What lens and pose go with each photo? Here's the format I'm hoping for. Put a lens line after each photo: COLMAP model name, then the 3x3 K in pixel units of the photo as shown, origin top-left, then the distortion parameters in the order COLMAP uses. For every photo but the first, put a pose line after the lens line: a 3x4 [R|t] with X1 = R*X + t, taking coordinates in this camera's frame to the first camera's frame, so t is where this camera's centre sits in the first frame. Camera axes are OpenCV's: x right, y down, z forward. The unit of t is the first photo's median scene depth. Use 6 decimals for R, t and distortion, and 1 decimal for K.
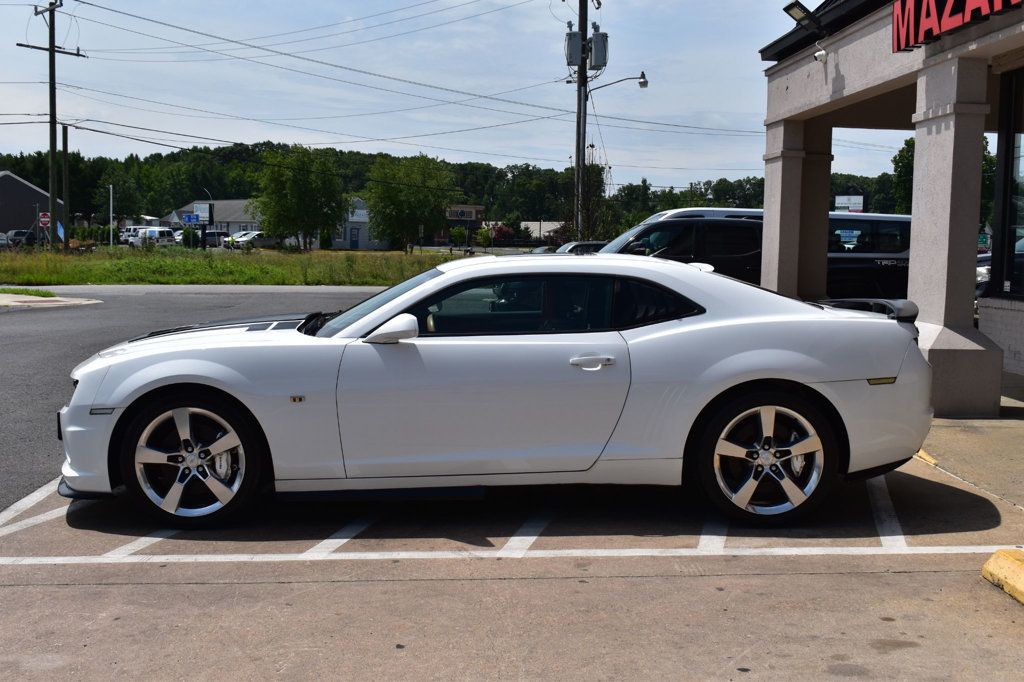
lens RADIAL K [[1200.2, 0, 512.0], [0, 1200.2, 341.0], [0, 0, 1]] dist [-0.062098, 0.002962]
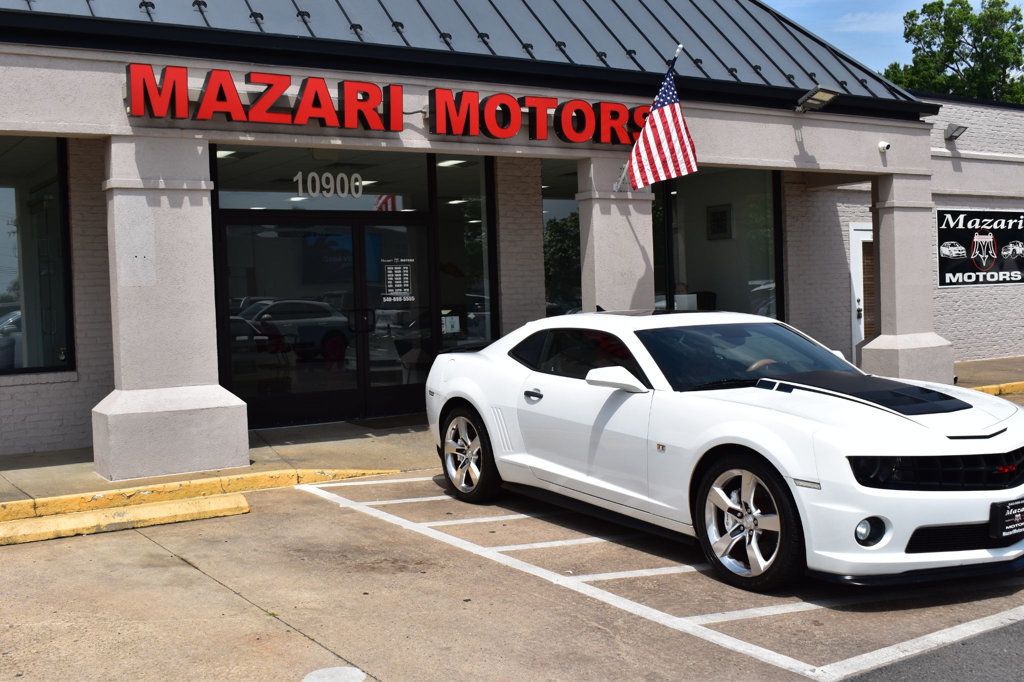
lens RADIAL K [[1132.3, 0, 512.0], [0, 1132.3, 341.0], [0, 0, 1]] dist [-0.046452, -0.005951]
pose [[-0.510825, -0.034193, 0.859004, -1.059742], [0.096919, 0.990548, 0.097064, -0.203865], [-0.854204, 0.132836, -0.502683, 2.065388]]
